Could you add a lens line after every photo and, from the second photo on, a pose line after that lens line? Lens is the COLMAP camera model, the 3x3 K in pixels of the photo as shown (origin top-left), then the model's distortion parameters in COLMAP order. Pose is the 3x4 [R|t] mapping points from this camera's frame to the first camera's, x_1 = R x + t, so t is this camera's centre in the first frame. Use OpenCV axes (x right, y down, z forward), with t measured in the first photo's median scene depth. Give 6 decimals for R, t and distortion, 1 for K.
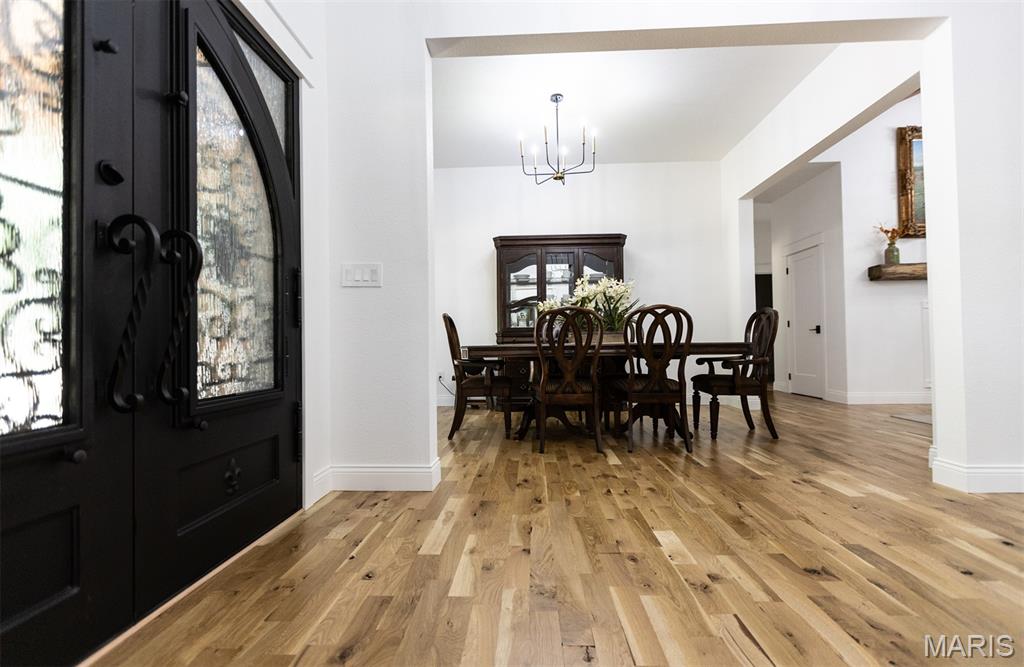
lens RADIAL K [[463.1, 0, 512.0], [0, 463.1, 333.5], [0, 0, 1]] dist [0.001042, 0.000077]
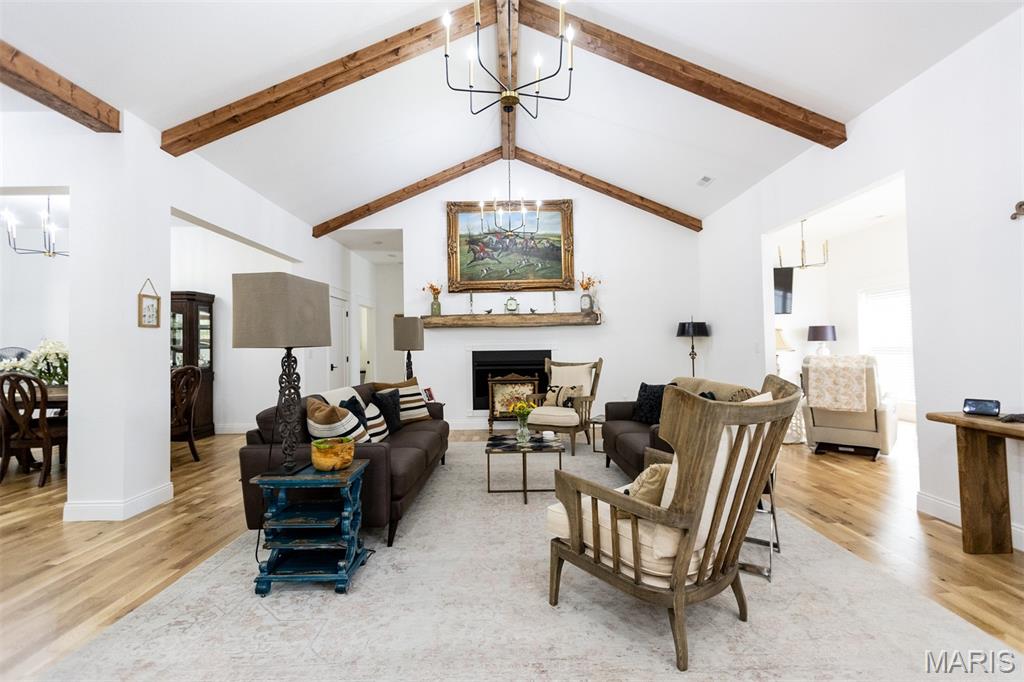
lens RADIAL K [[457.1, 0, 516.3], [0, 457.1, 336.9], [0, 0, 1]] dist [0.002068, 0.000672]
pose [[0.998272, -0.004106, 0.058618, 2.671548], [0.004171, 0.999991, -0.000985, -0.253734], [-0.058614, 0.001228, 0.998280, -0.577728]]
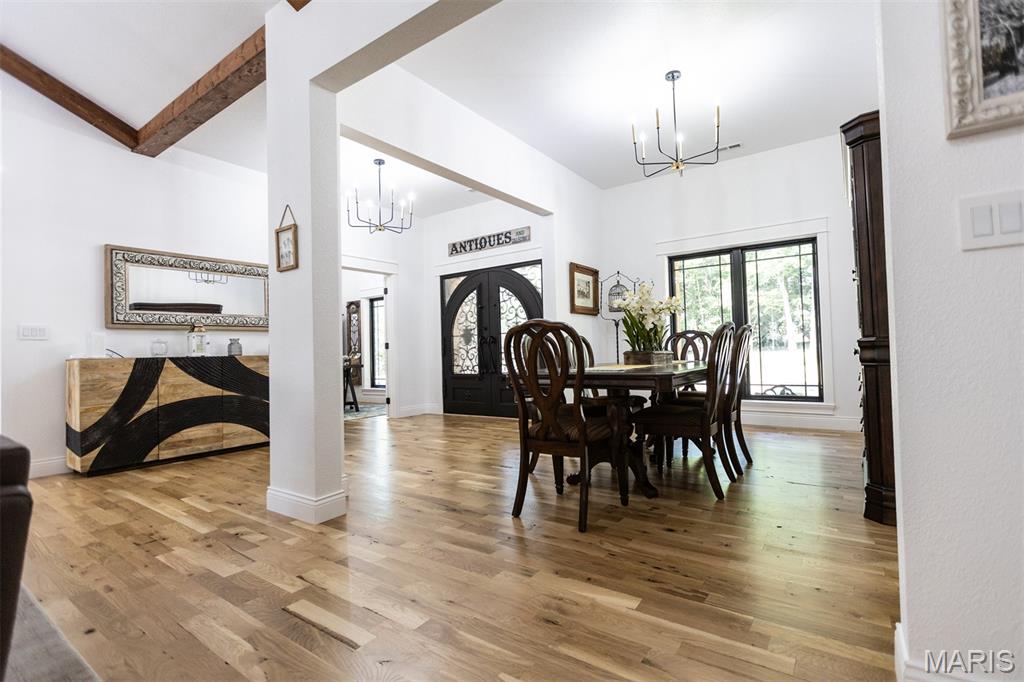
lens RADIAL K [[474.8, 0, 512.0], [0, 474.8, 341.0], [0, 0, 1]] dist [-0.000967, -0.000040]
pose [[-0.544946, 0.006413, -0.838447, 2.138580], [0.052316, 0.998282, -0.026367, -0.024069], [0.836838, -0.058233, -0.544345, 2.573117]]
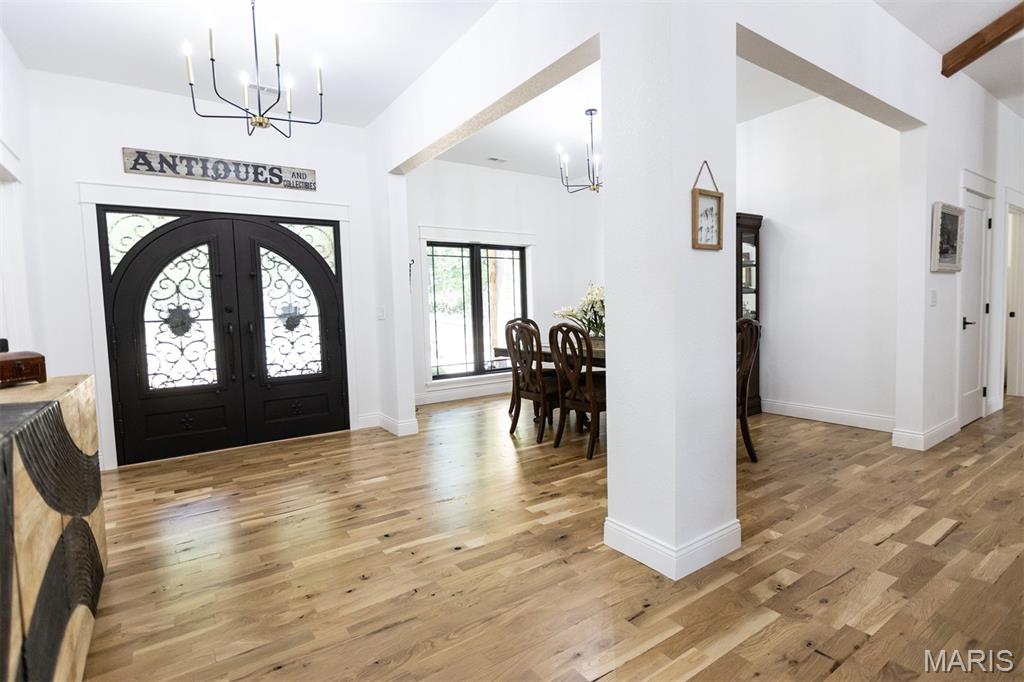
lens RADIAL K [[500.8, 0, 512.7], [0, 500.8, 341.8], [0, 0, 1]] dist [-0.005143, -0.000769]
pose [[0.603138, 0.047595, -0.796215, 1.964723], [0.040262, 0.995129, 0.089985, -0.214110], [0.796620, -0.086331, 0.598284, 0.287045]]
